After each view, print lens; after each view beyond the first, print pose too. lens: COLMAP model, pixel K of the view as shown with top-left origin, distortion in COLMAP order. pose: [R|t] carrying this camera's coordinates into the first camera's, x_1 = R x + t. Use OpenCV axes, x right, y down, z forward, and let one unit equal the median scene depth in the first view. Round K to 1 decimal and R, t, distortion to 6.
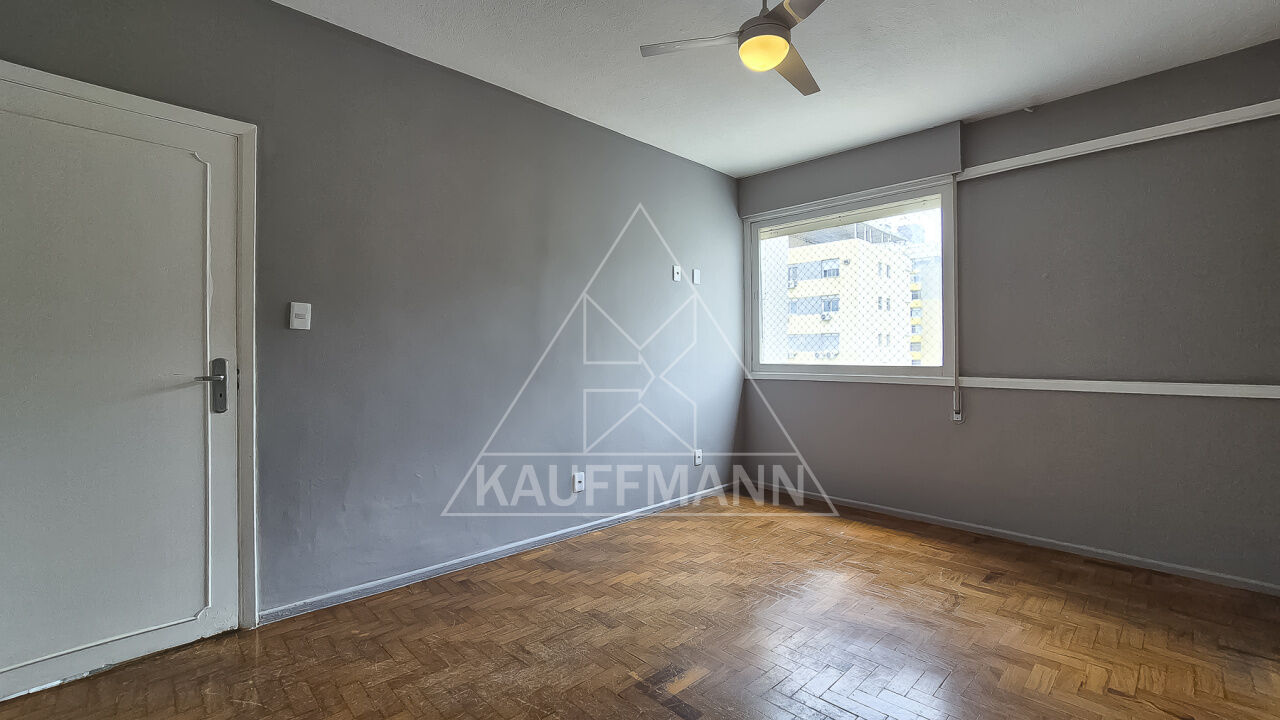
lens RADIAL K [[536.8, 0, 640.0], [0, 536.8, 360.0], [0, 0, 1]] dist [0.001104, 0.000460]
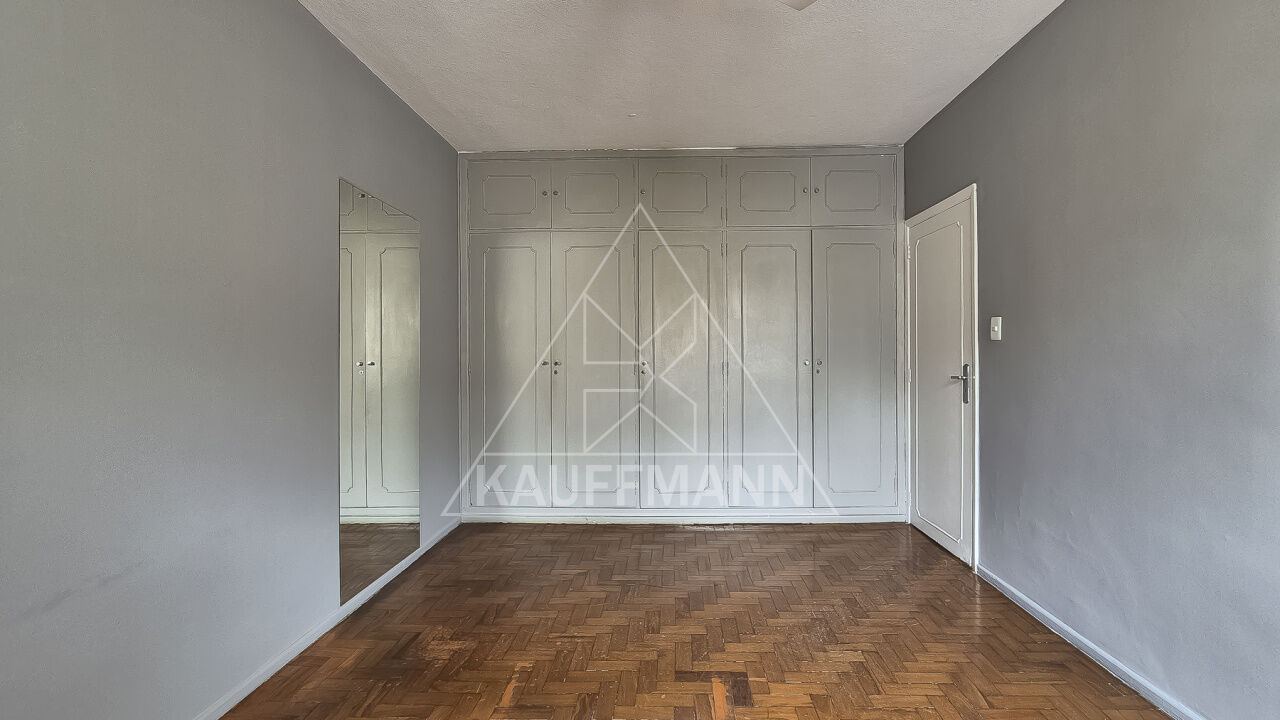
lens RADIAL K [[536.8, 0, 640.0], [0, 536.8, 360.0], [0, 0, 1]] dist [0.001104, 0.000460]
pose [[-0.739581, 0.009568, -0.672999, 0.729459], [0.000807, 0.999911, 0.013329, -0.031574], [0.673067, 0.009315, -0.739523, 1.382443]]
